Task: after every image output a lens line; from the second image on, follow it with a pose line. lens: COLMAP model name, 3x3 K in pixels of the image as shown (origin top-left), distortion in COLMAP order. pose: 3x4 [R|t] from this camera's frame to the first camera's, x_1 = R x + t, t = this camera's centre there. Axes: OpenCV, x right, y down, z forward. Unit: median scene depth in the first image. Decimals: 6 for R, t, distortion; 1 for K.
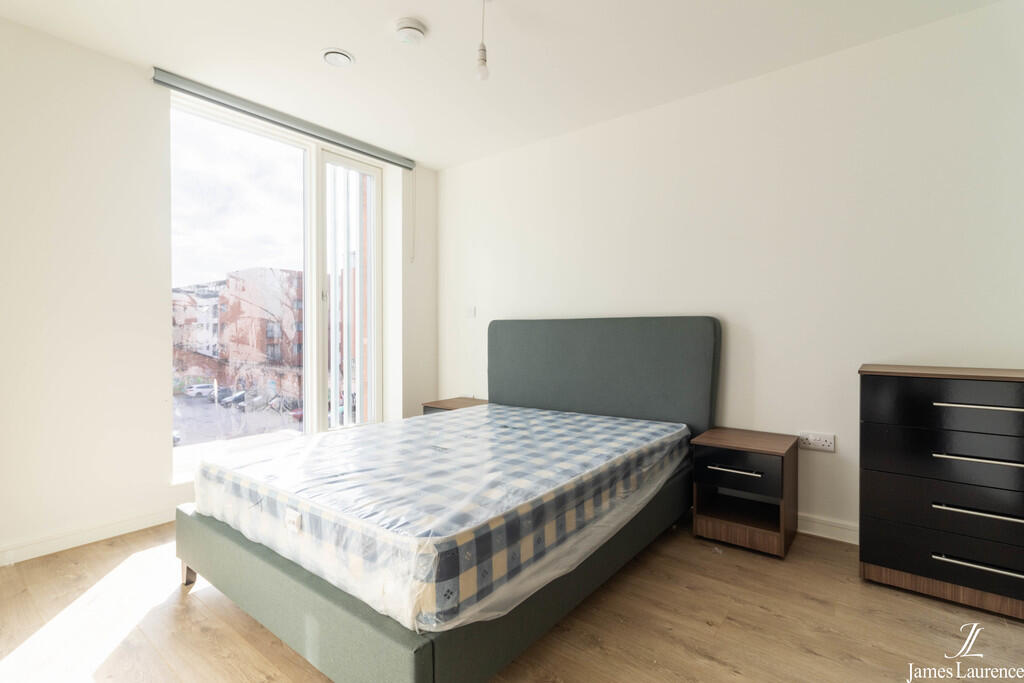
lens RADIAL K [[479.3, 0, 512.0], [0, 479.3, 341.5], [0, 0, 1]] dist [-0.000294, -0.000089]
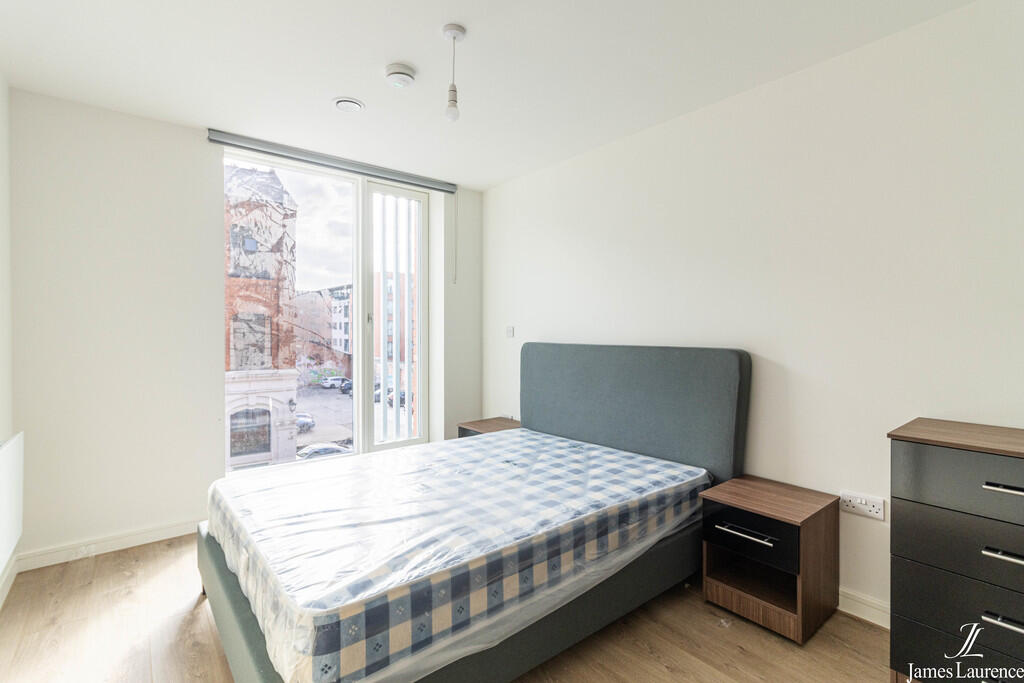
lens RADIAL K [[476.1, 0, 512.7], [0, 476.1, 337.1], [0, 0, 1]] dist [0.000978, 0.000193]
pose [[0.975271, 0.003180, -0.220989, 0.232376], [-0.003889, 0.999989, -0.002773, -0.081122], [0.220977, 0.003564, 0.975272, 0.058429]]
